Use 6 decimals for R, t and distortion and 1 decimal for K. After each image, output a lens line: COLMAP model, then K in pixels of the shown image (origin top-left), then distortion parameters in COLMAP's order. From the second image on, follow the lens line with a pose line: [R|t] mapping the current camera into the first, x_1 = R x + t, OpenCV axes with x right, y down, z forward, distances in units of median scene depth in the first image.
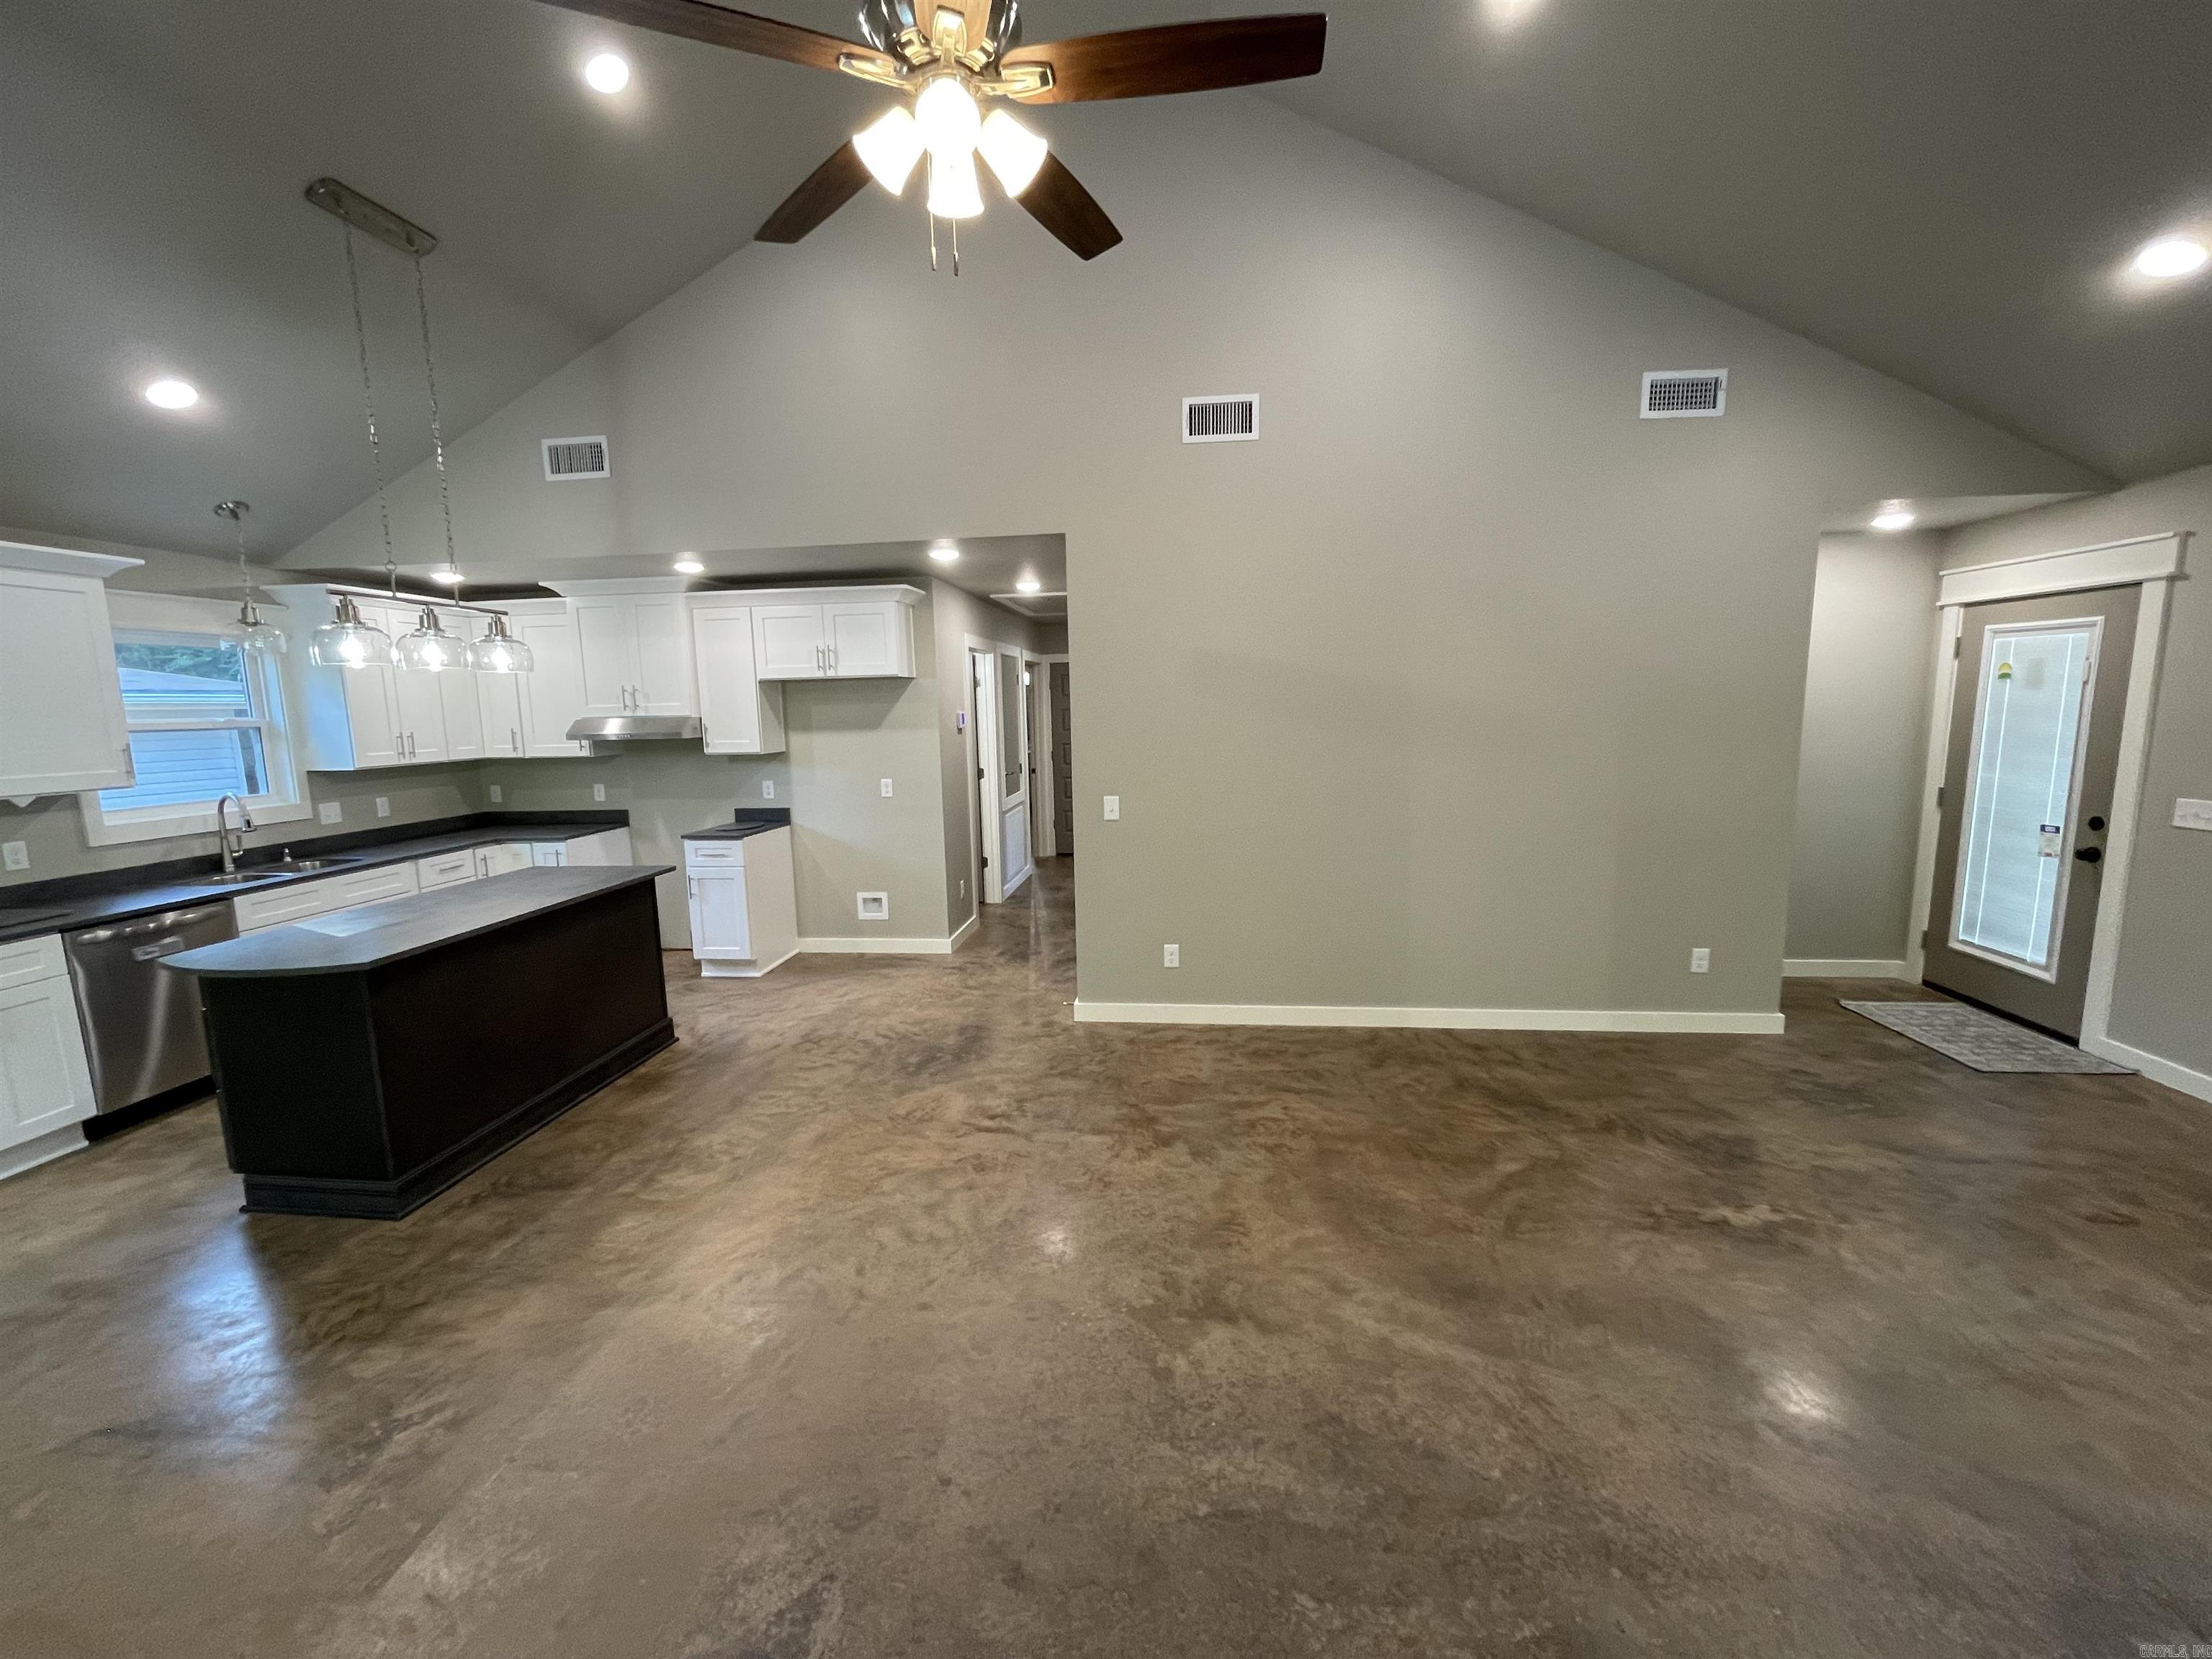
lens RADIAL K [[882.6, 0, 1106.0], [0, 882.6, 829.5], [0, 0, 1]] dist [0.000849, 0.000020]
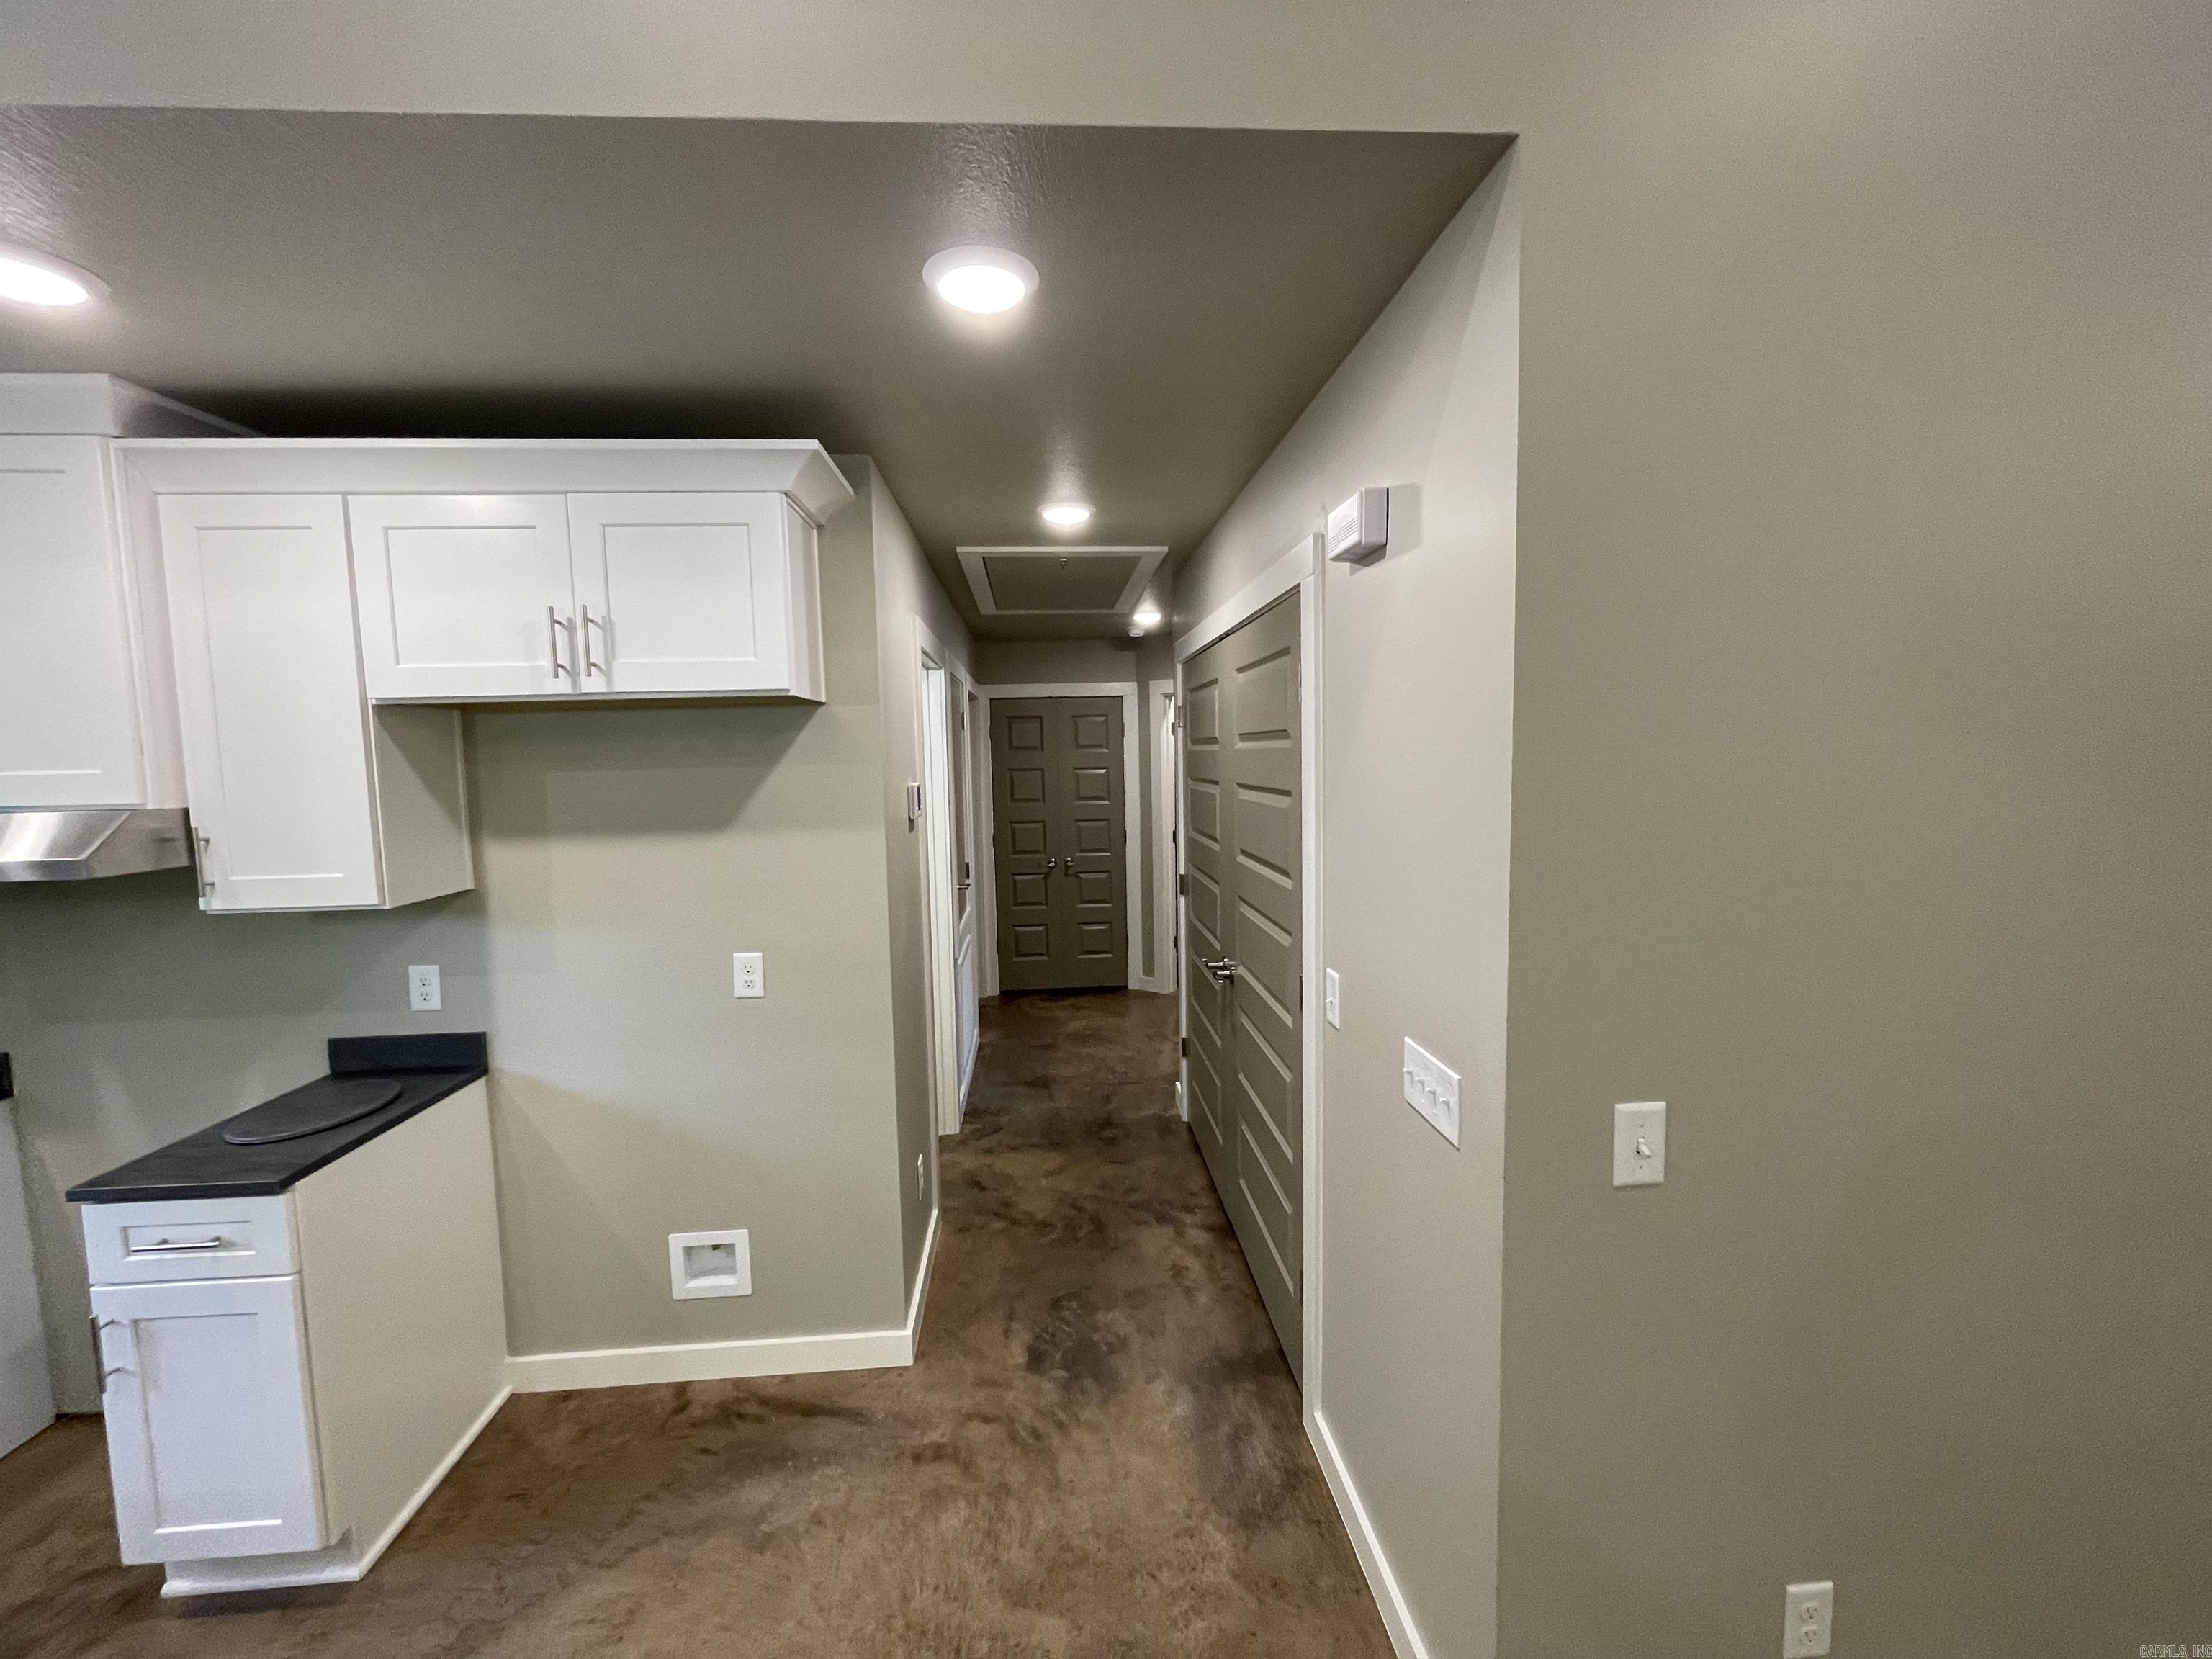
lens RADIAL K [[885.5, 0, 1106.0], [0, 885.5, 829.5], [0, 0, 1]] dist [-0.011716, -0.000055]
pose [[0.983067, -0.013995, 0.182713, -0.166259], [0.024995, 0.998001, -0.058040, -0.088617], [-0.181536, 0.061624, 0.981452, 0.591201]]
